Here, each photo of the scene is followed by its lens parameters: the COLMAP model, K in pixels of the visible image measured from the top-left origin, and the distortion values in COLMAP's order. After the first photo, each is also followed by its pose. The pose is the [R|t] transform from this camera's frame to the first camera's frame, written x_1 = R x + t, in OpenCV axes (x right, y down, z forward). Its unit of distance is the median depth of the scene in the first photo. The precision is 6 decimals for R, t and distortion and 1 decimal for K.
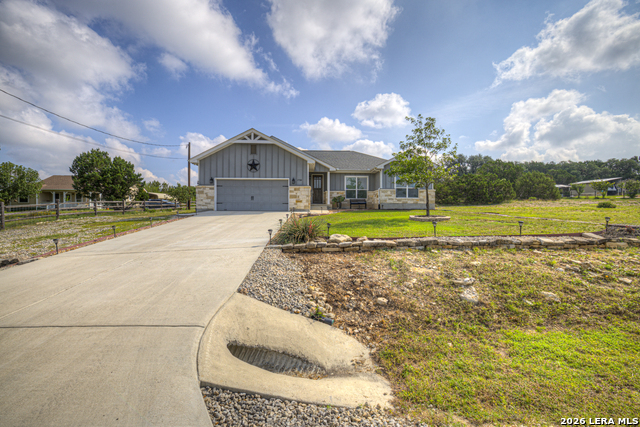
lens RADIAL K [[274.5, 0, 317.6], [0, 274.5, 212.8], [0, 0, 1]] dist [-0.006587, 0.002496]
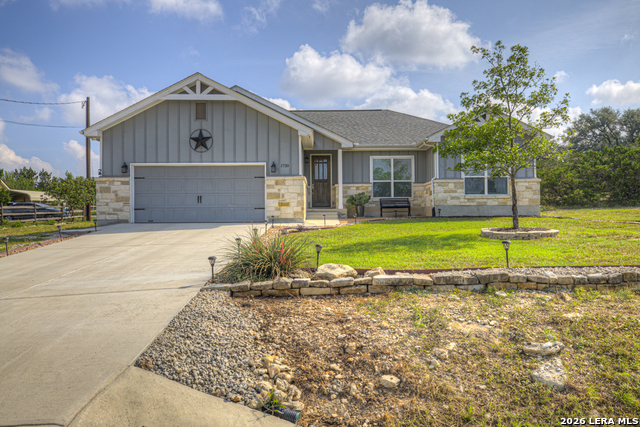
lens RADIAL K [[511.0, 0, 315.6], [0, 511.0, 214.3], [0, 0, 1]] dist [0.079140, 0.006565]
pose [[0.999337, -0.011019, -0.034711, 0.030960], [0.010389, 0.999779, -0.018277, -0.002006], [0.034905, 0.017904, 0.999230, -0.022208]]
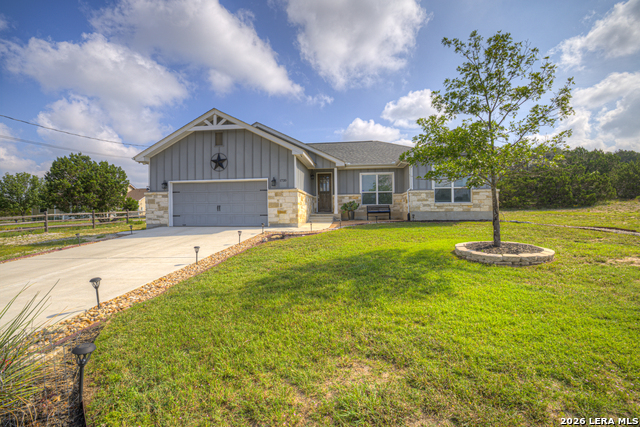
lens RADIAL K [[274.5, 0, 318.6], [0, 274.5, 212.4], [0, 0, 1]] dist [-0.006587, 0.002496]
pose [[0.988998, -0.014014, -0.147264, 0.120641], [0.012284, 0.999844, -0.012655, -0.031173], [0.147418, 0.010707, 0.989016, 0.348262]]
